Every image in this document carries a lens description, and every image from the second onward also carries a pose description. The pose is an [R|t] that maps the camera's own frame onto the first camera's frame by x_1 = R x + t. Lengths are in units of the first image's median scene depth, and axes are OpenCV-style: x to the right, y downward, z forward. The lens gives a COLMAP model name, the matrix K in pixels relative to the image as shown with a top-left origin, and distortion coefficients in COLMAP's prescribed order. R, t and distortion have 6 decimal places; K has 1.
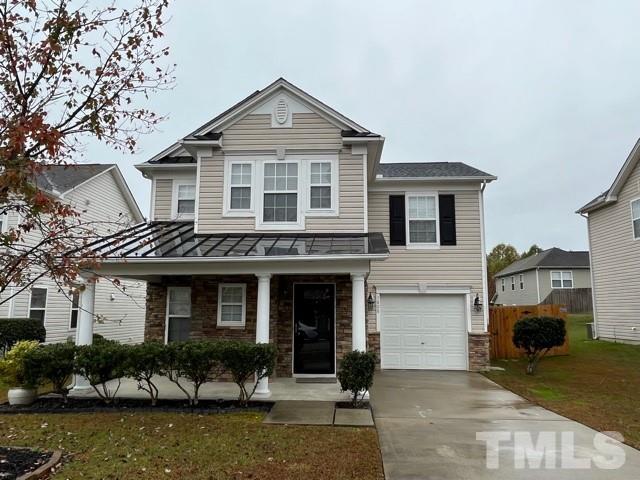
lens RADIAL K [[495.7, 0, 320.0], [0, 495.7, 240.0], [0, 0, 1]] dist [-0.004022, -0.000901]
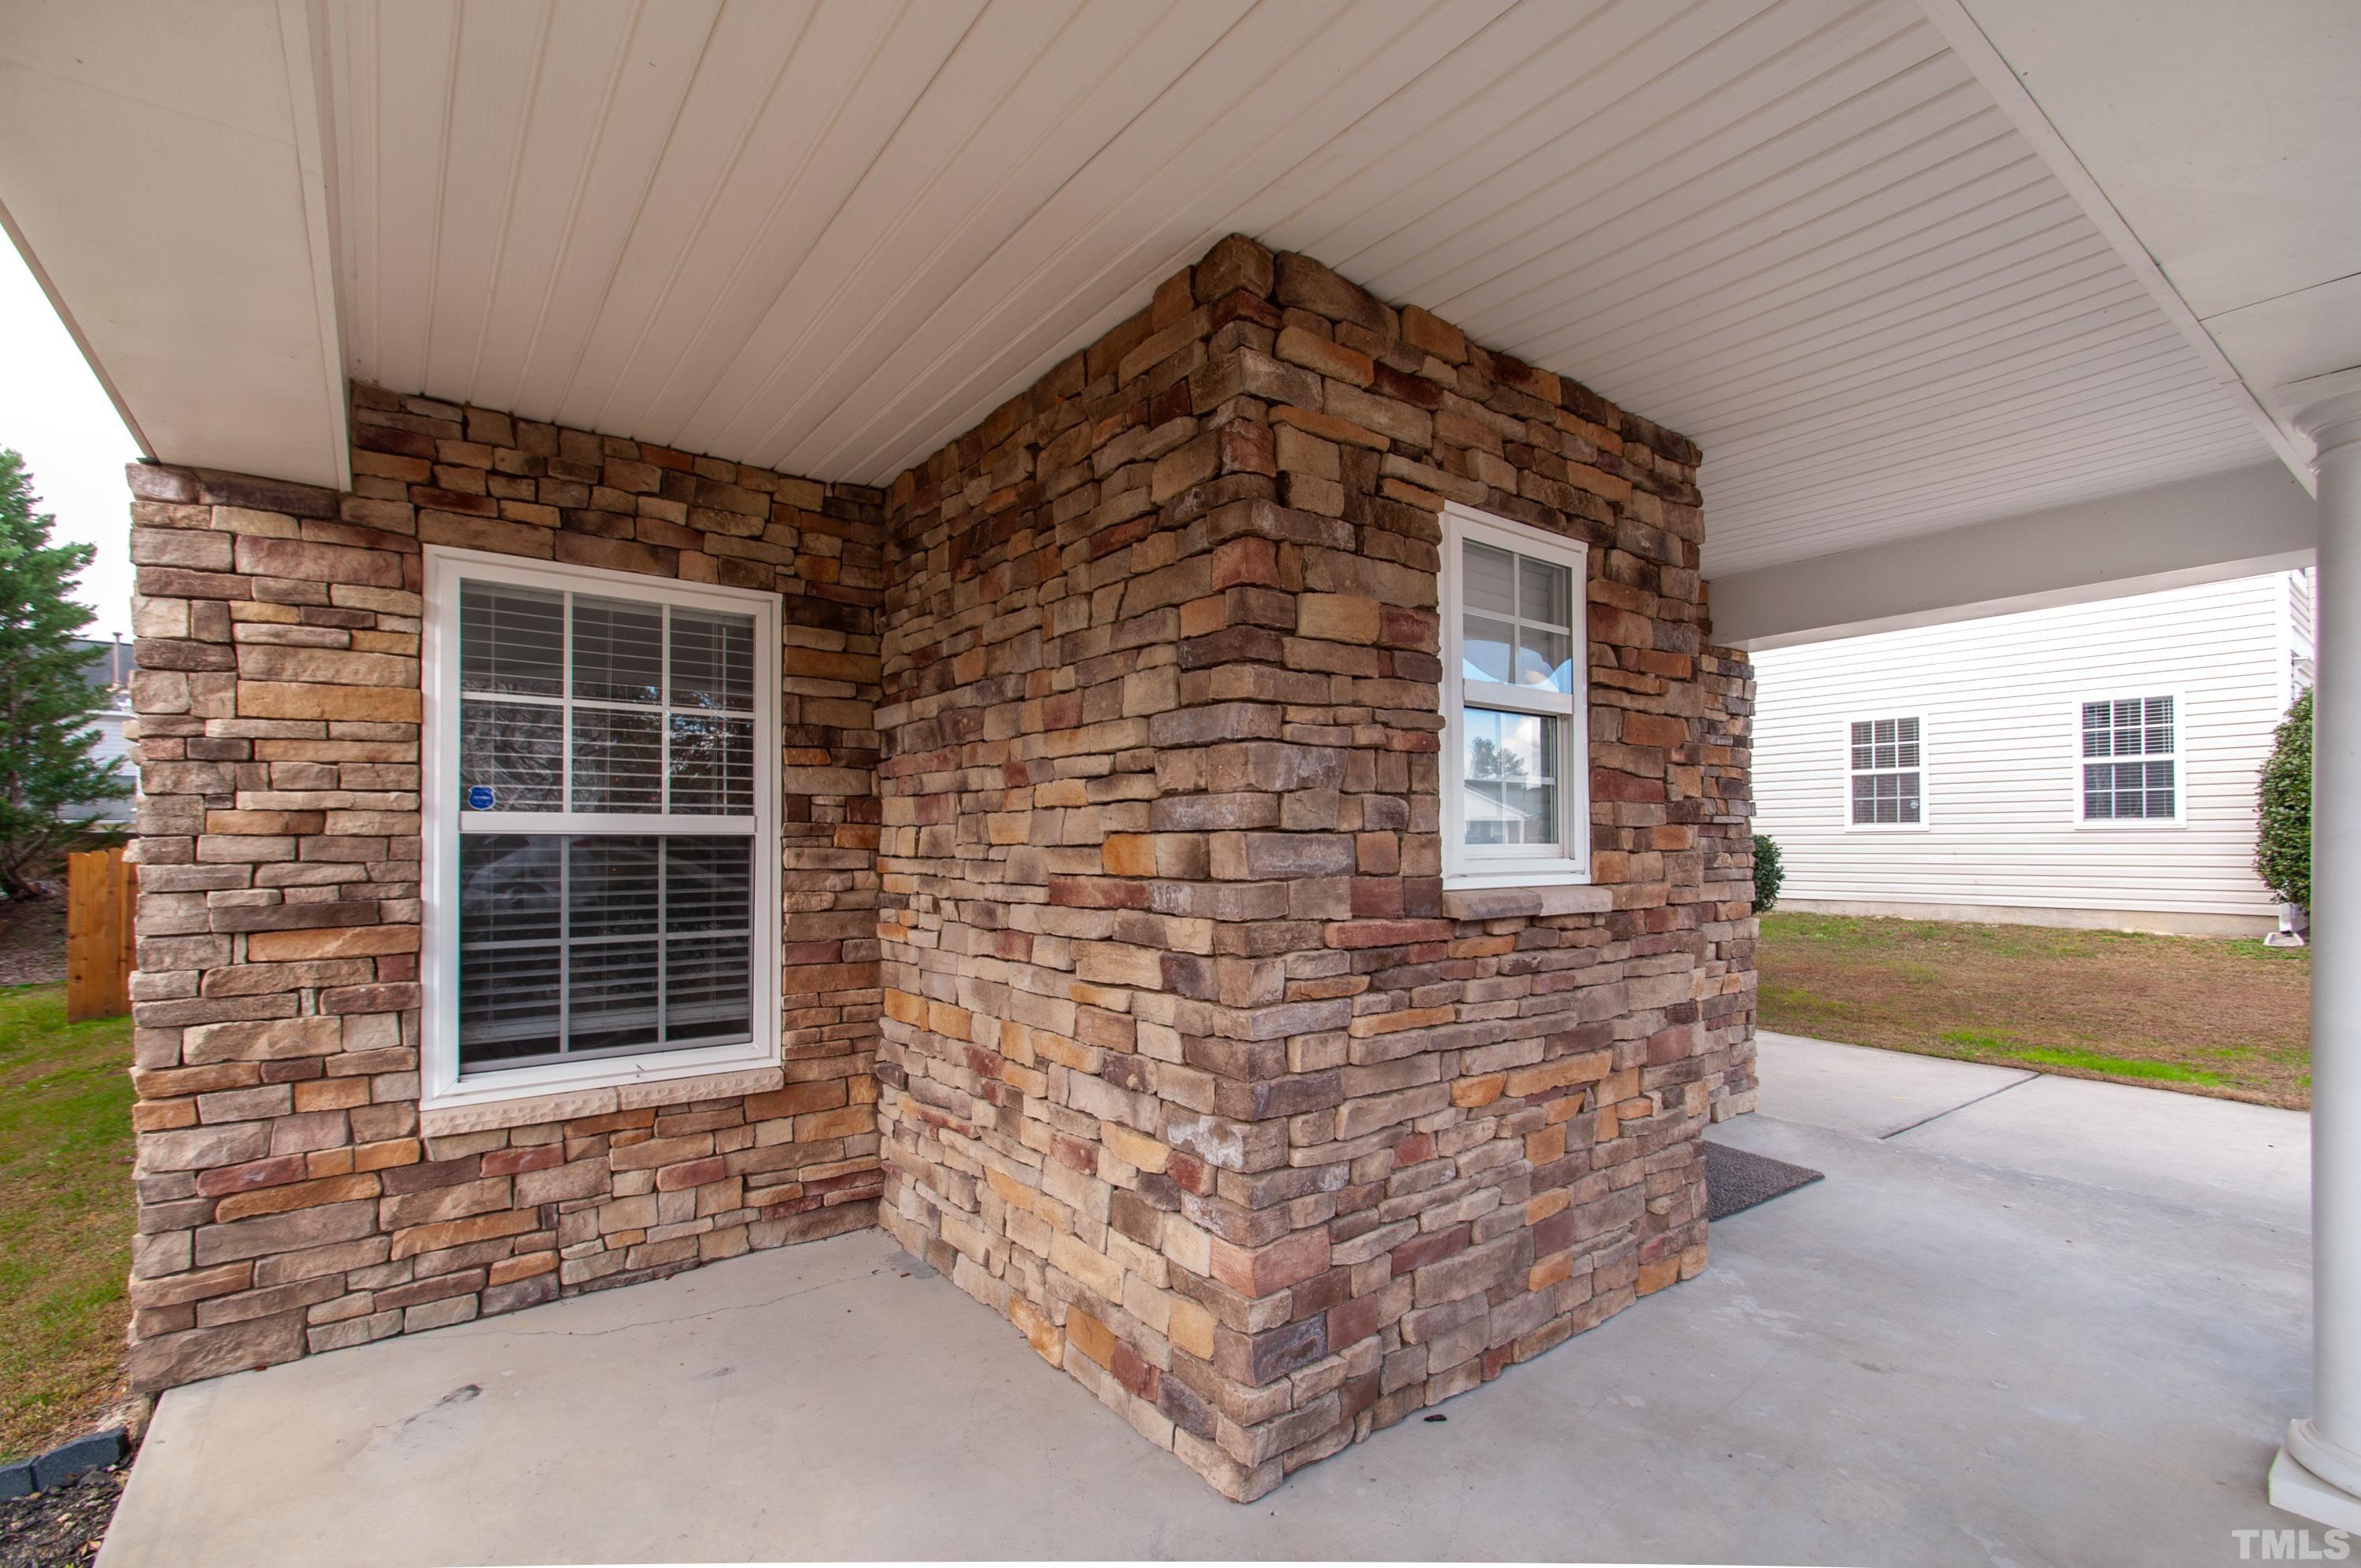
lens RADIAL K [[1056.6, 0, 1189.7], [0, 1056.6, 840.7], [0, 0, 1]] dist [0.001452, -0.000050]
pose [[0.753329, -0.003992, 0.657632, -0.379886], [-0.083105, 0.991387, 0.101216, 0.137218], [-0.652372, -0.130901, 0.746509, 0.826506]]
